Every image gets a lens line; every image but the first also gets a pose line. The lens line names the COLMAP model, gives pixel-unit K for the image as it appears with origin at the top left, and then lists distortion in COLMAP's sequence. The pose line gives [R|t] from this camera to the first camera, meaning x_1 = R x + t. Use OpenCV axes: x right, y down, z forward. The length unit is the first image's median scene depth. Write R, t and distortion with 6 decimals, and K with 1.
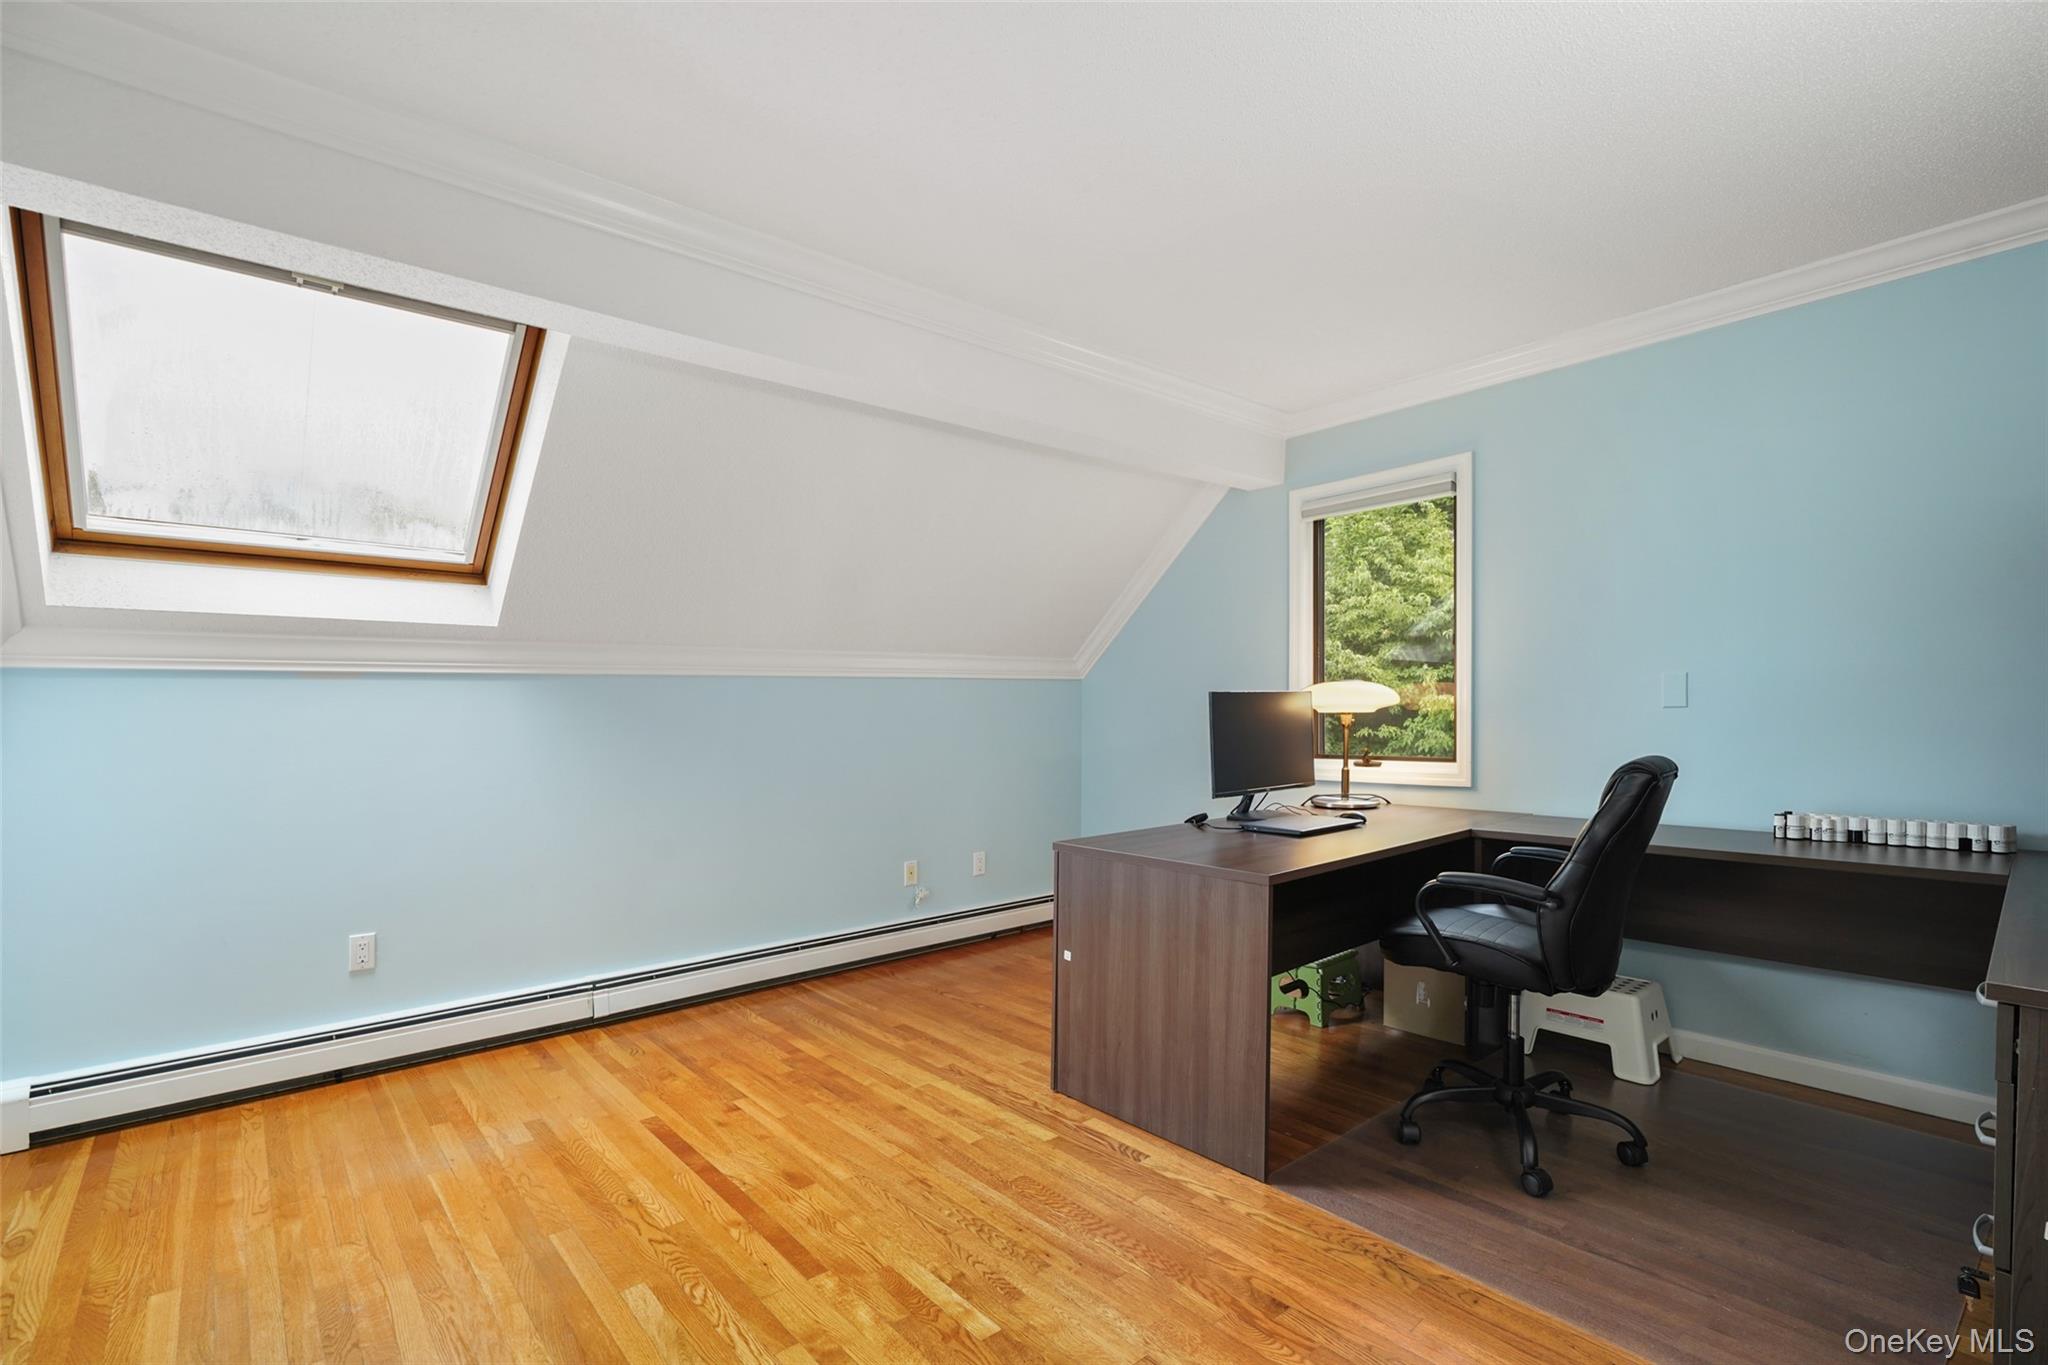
lens RADIAL K [[927.9, 0, 1040.8], [0, 927.9, 712.6], [0, 0, 1]] dist [-0.011667, 0.005851]
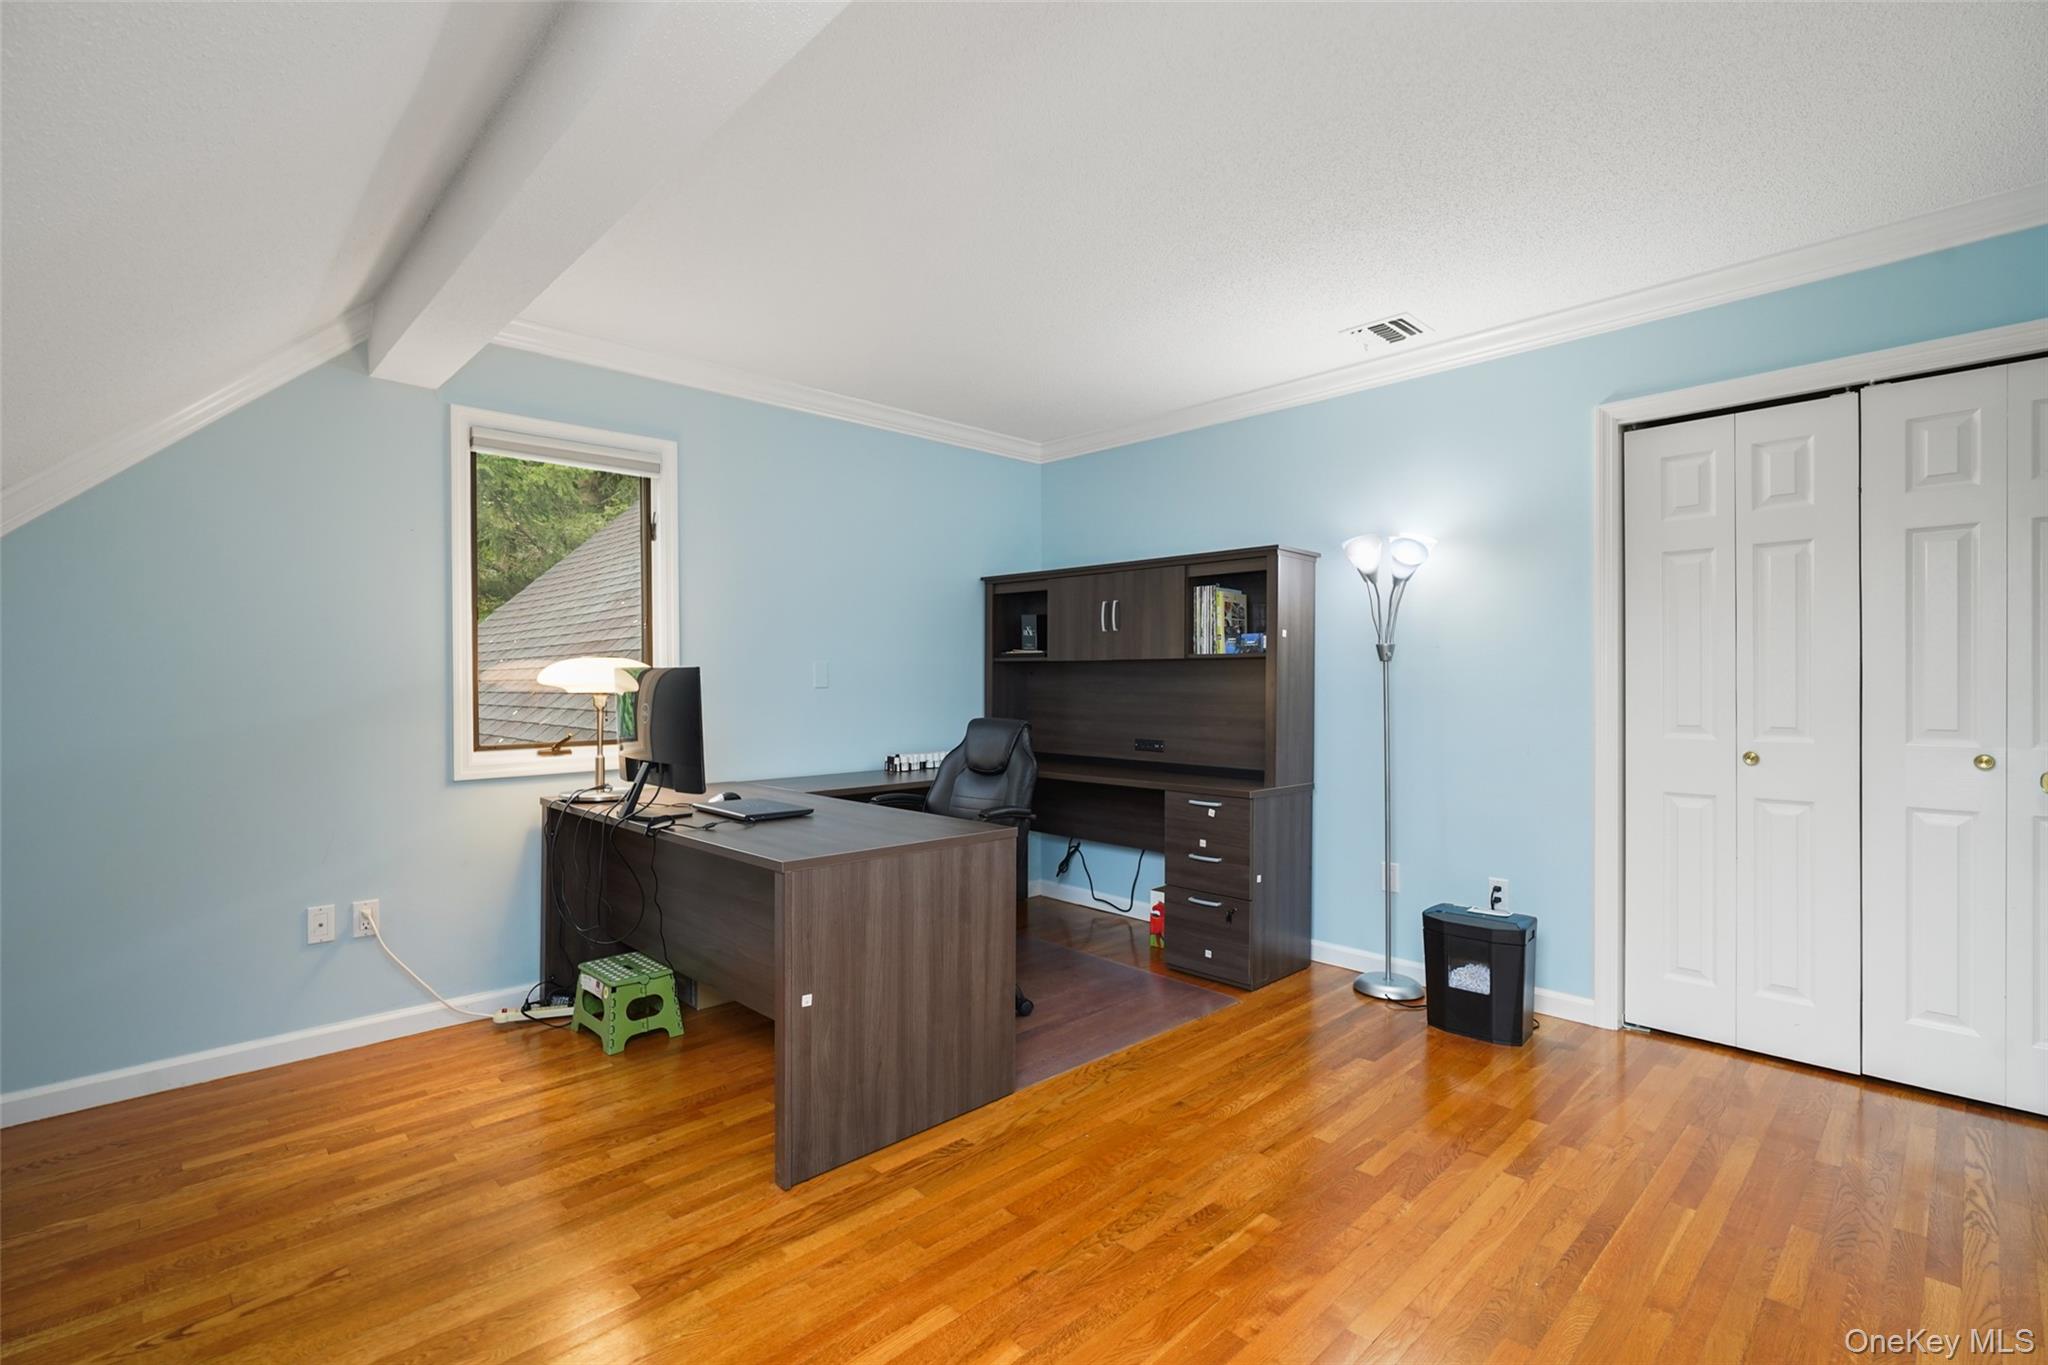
lens RADIAL K [[927.9, 0, 1007.9], [0, 927.9, 688.6], [0, 0, 1]] dist [-0.011667, 0.005851]
pose [[-0.030173, 0.004462, 0.999535, -0.886800], [0.006934, 0.999967, -0.004254, 0.003724], [-0.999521, 0.006802, -0.030203, 0.994530]]
